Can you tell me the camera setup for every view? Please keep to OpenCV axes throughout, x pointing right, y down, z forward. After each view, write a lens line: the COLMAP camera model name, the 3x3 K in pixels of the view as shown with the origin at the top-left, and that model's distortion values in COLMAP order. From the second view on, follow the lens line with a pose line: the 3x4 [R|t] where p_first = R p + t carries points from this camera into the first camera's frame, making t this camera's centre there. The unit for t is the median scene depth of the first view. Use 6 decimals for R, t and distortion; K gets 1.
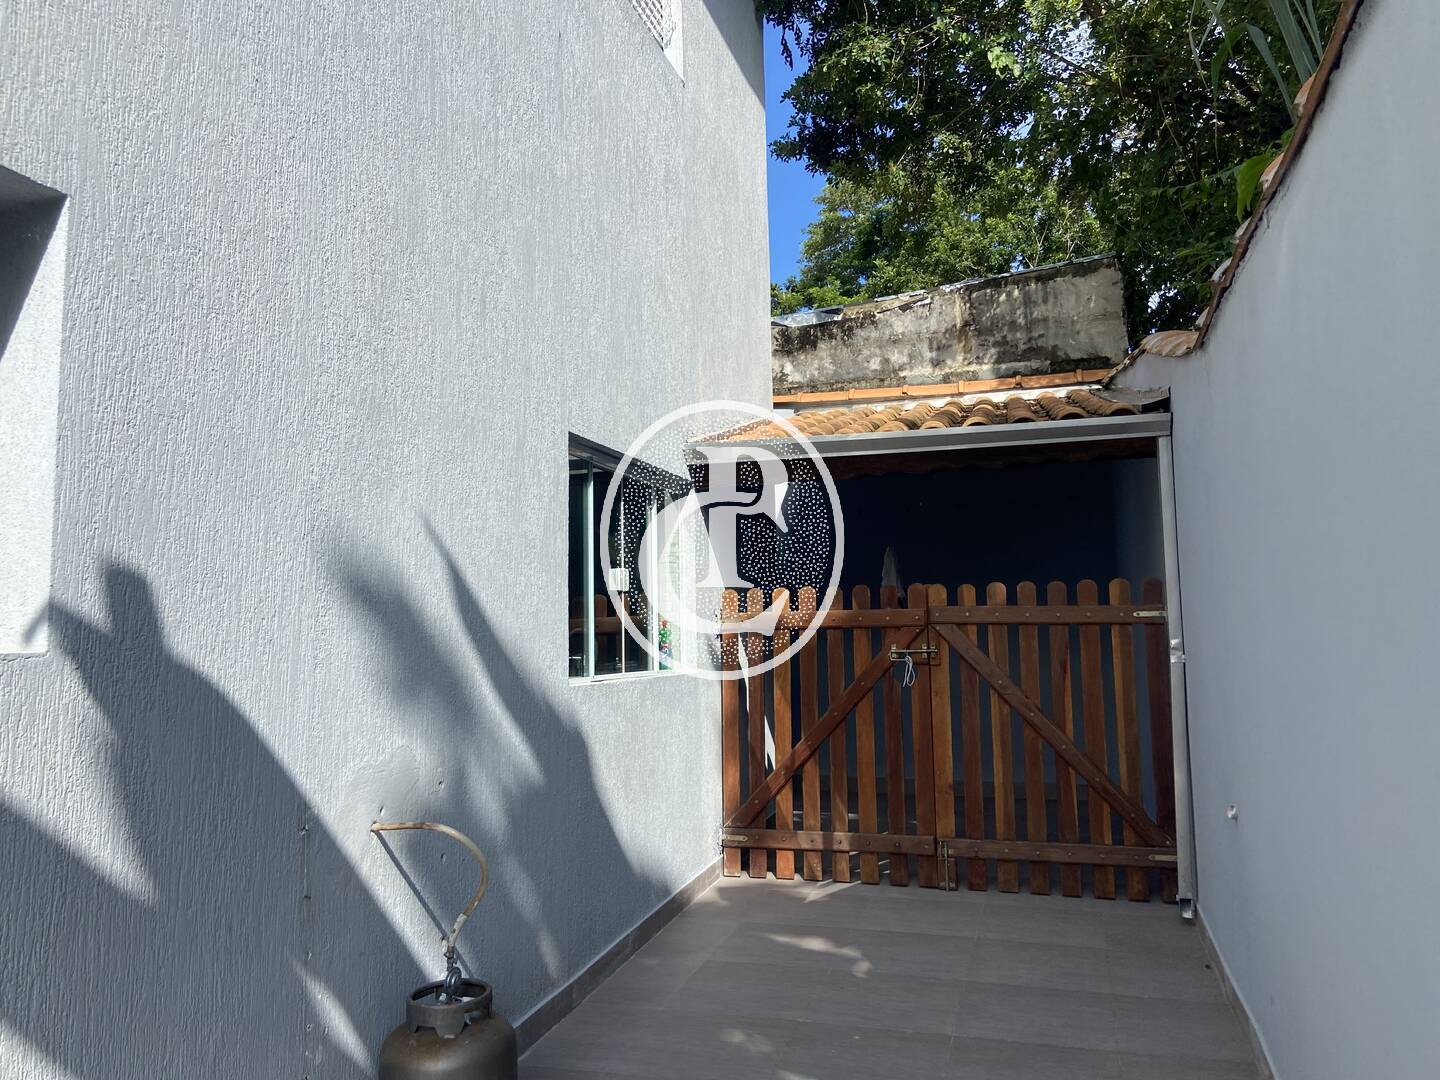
lens RADIAL K [[1091.9, 0, 730.1], [0, 1091.9, 531.3], [0, 0, 1]] dist [0.073810, -0.082101]
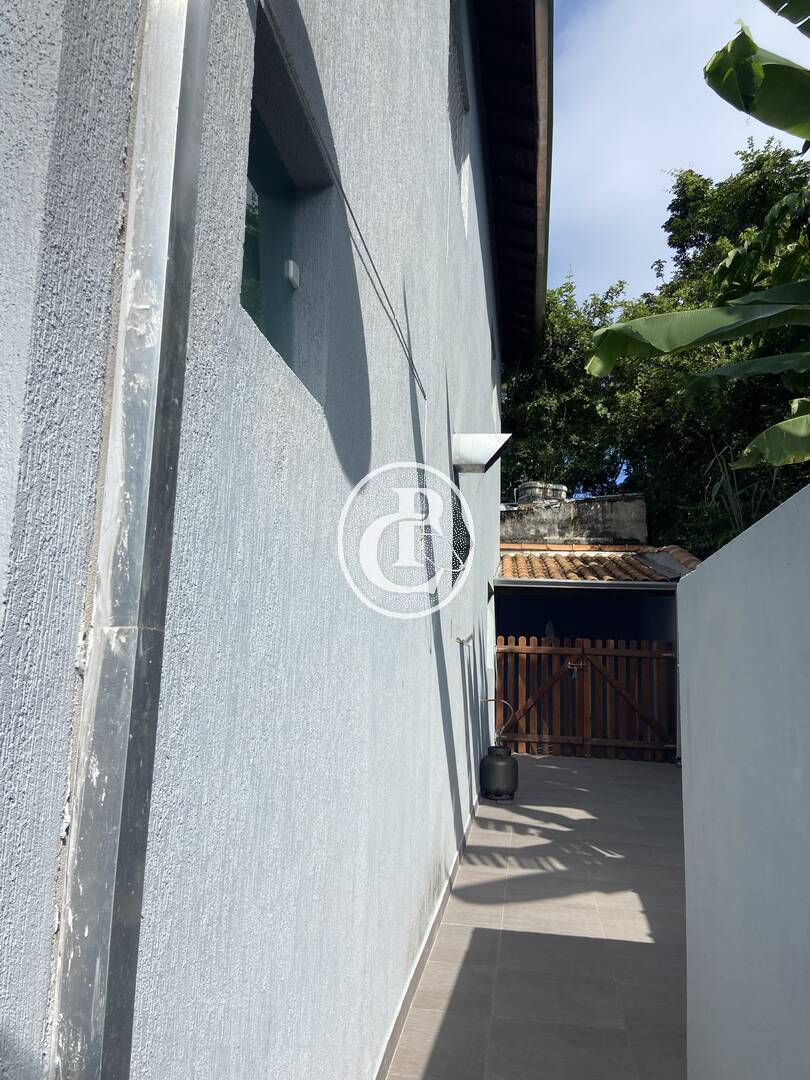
lens RADIAL K [[818.9, 0, 398.5], [0, 818.9, 542.9], [0, 0, 1]] dist [0.073810, -0.082101]
pose [[0.989561, 0.068876, 0.126592, -0.369852], [-0.062528, 0.996611, -0.053455, -0.032853], [-0.129845, 0.044981, 0.990514, -0.626722]]
